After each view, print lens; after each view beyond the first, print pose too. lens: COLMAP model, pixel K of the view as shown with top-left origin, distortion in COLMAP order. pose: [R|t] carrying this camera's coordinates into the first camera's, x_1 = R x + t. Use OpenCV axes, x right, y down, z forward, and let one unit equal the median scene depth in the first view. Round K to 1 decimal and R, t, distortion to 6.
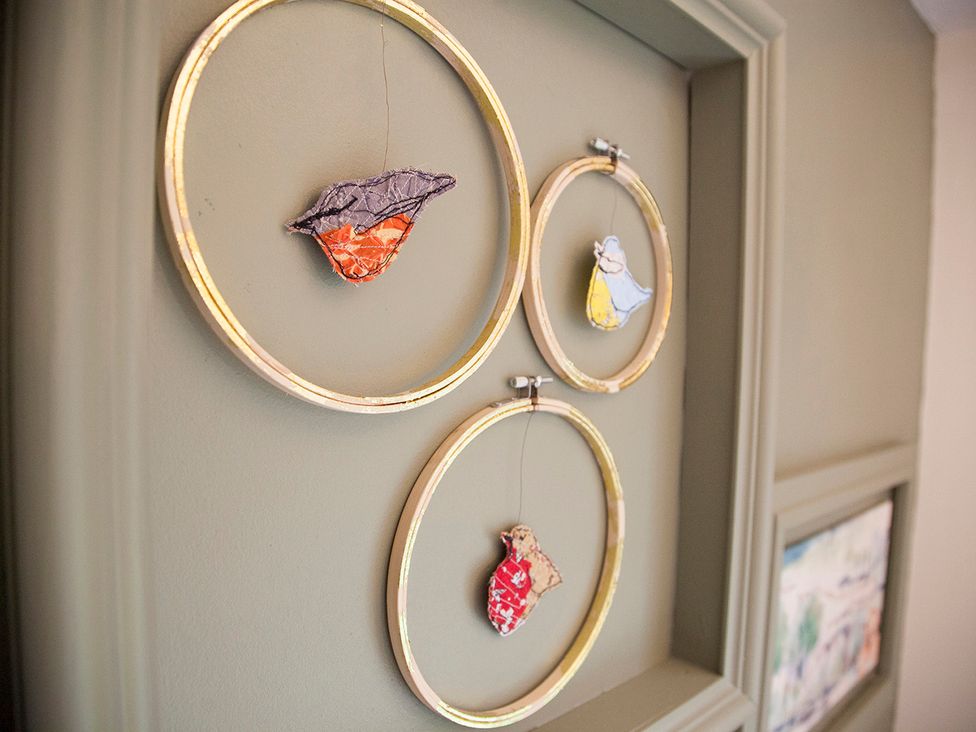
lens RADIAL K [[727.4, 0, 493.3], [0, 727.4, 371.5], [0, 0, 1]] dist [-0.129215, 0.069175]
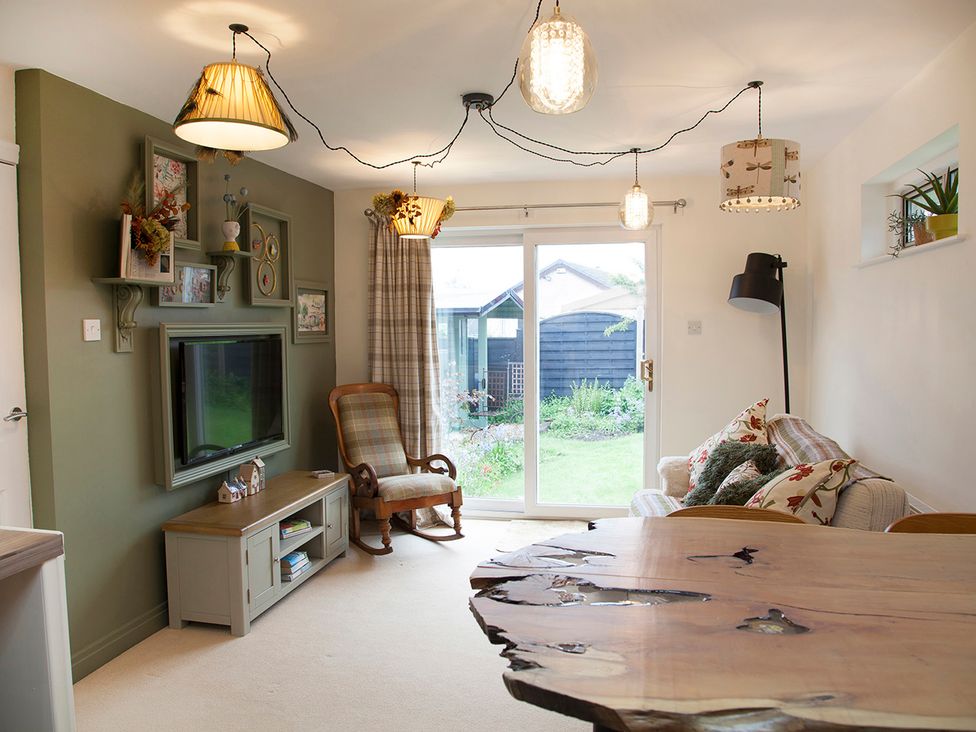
lens RADIAL K [[759.0, 0, 490.6], [0, 759.0, 368.2], [0, 0, 1]] dist [-0.104886, 0.083208]
pose [[0.847776, -0.070894, 0.525595, -2.735078], [0.056717, 0.997461, 0.043058, 1.178697], [-0.527313, -0.006694, 0.849645, -8.954339]]
